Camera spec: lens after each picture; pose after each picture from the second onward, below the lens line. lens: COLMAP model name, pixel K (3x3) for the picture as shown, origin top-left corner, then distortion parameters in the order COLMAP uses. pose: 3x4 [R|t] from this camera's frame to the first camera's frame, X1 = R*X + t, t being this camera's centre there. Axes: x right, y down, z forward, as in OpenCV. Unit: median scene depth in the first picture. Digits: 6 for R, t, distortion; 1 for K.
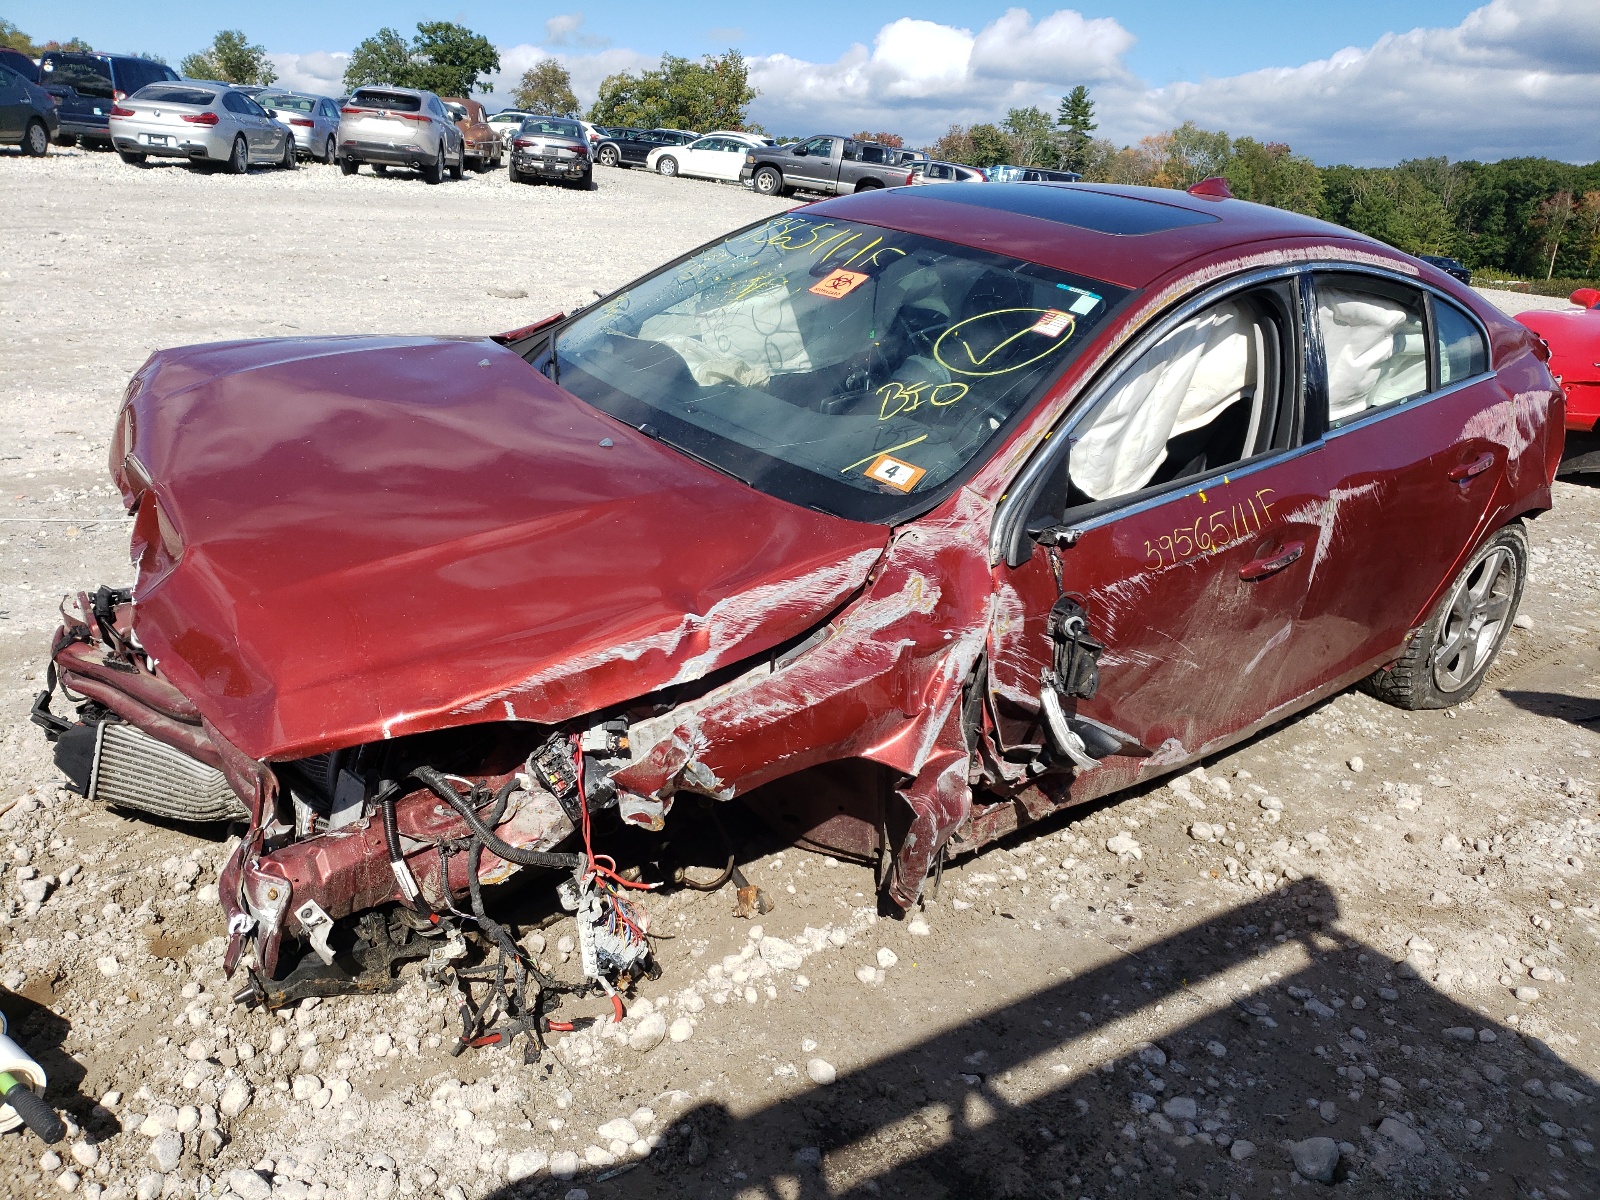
lens RADIAL K [[1282.5, 0, 800.0], [0, 1282.5, 600.0], [0, 0, 1]] dist [-0.013884, 0.066483]
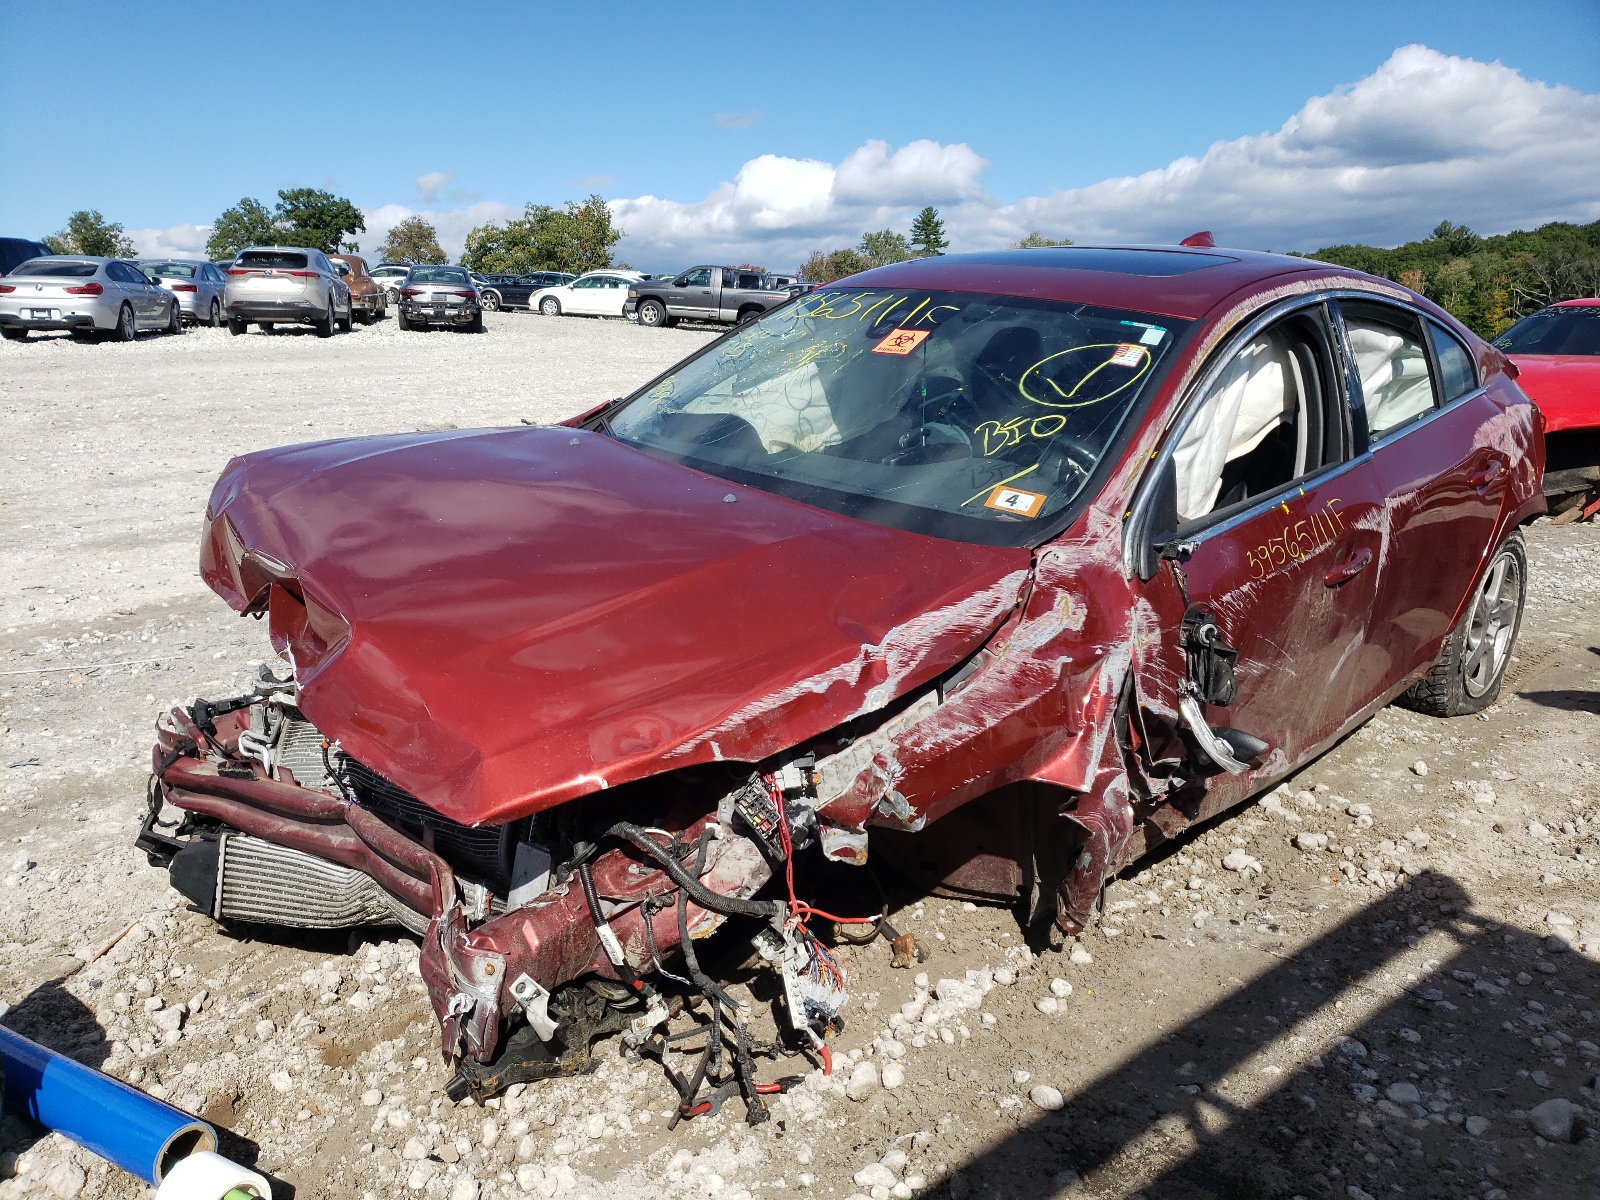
lens RADIAL K [[1282.5, 0, 800.0], [0, 1282.5, 600.0], [0, 0, 1]] dist [-0.013884, 0.066483]
pose [[0.992149, -0.092527, 0.084135, -0.174247], [0.100107, 0.990820, -0.090857, 0.049441], [-0.074956, 0.098567, 0.992303, 0.005532]]
